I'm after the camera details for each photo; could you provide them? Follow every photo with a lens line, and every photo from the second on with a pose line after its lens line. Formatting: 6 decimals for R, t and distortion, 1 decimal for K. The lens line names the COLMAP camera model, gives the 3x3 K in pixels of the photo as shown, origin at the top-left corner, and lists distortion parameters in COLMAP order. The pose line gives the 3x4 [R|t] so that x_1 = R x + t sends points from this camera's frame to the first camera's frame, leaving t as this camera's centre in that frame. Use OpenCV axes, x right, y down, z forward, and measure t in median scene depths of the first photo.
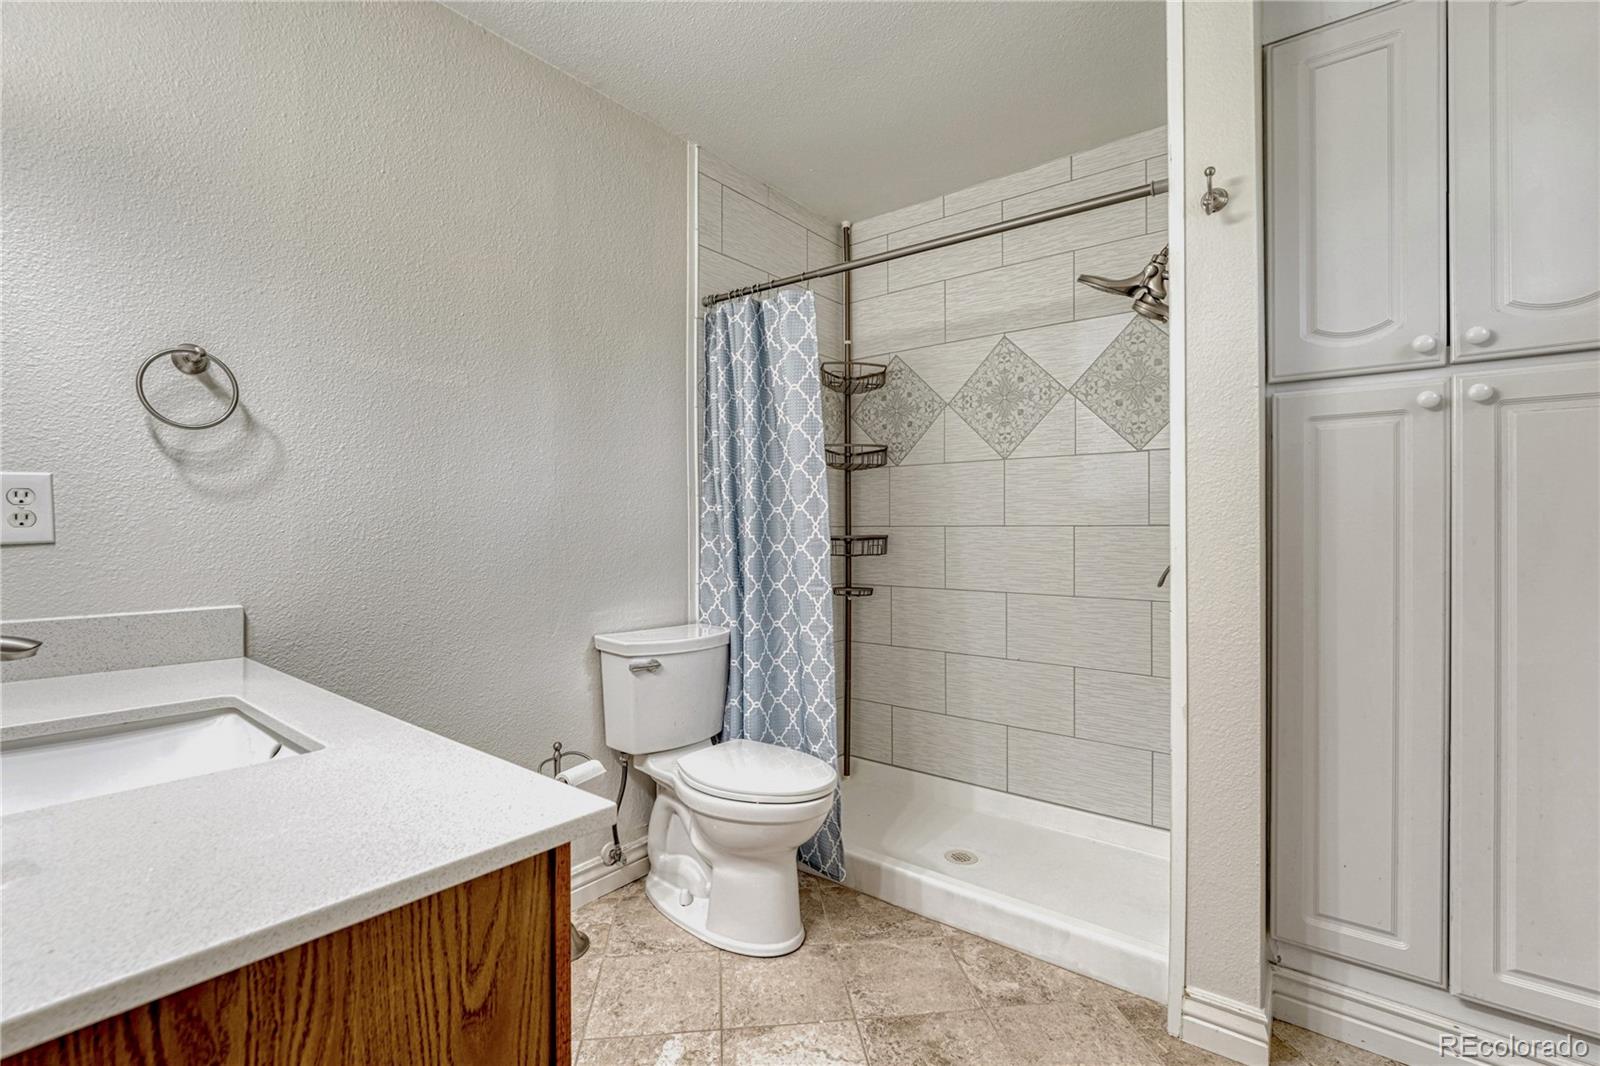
lens RADIAL K [[703.2, 0, 798.2], [0, 703.2, 525.2], [0, 0, 1]] dist [-0.014206, -0.000153]
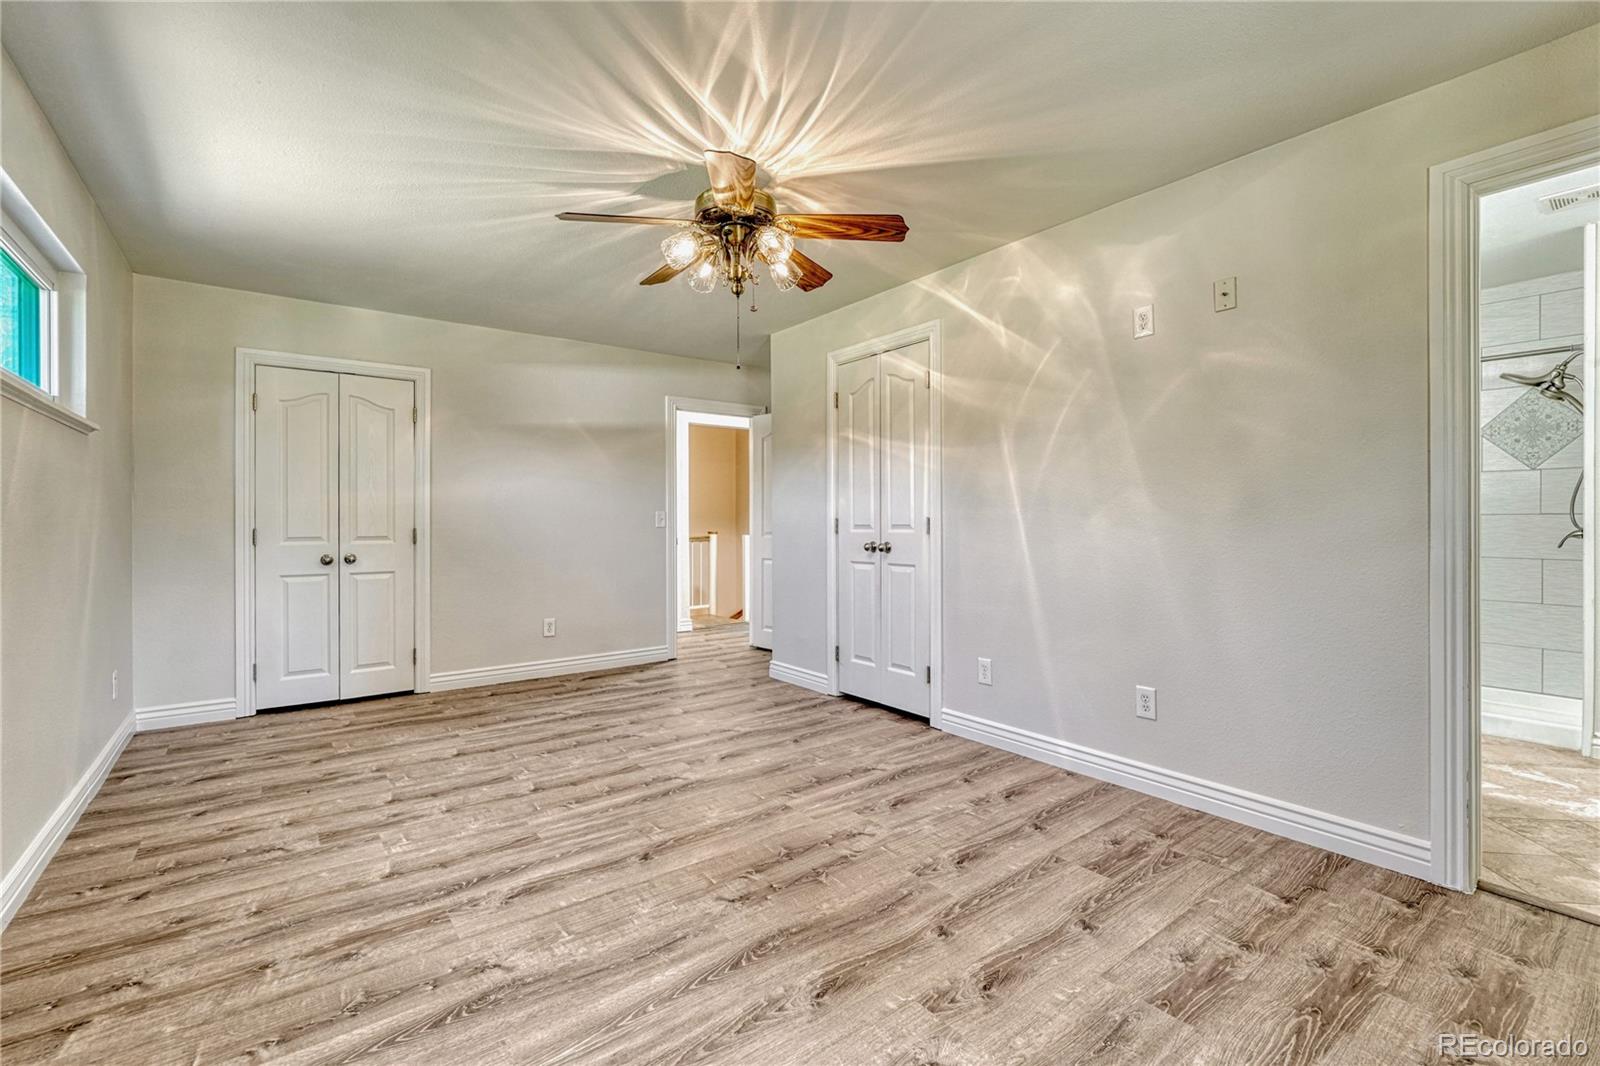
lens RADIAL K [[686.0, 0, 789.4], [0, 686.0, 515.9], [0, 0, 1]] dist [-0.010444, 0.001442]
pose [[0.964122, 0.003783, -0.265434, -0.798636], [-0.003488, 0.999993, 0.001584, 0.008030], [0.265438, -0.000601, 0.964128, -1.037781]]
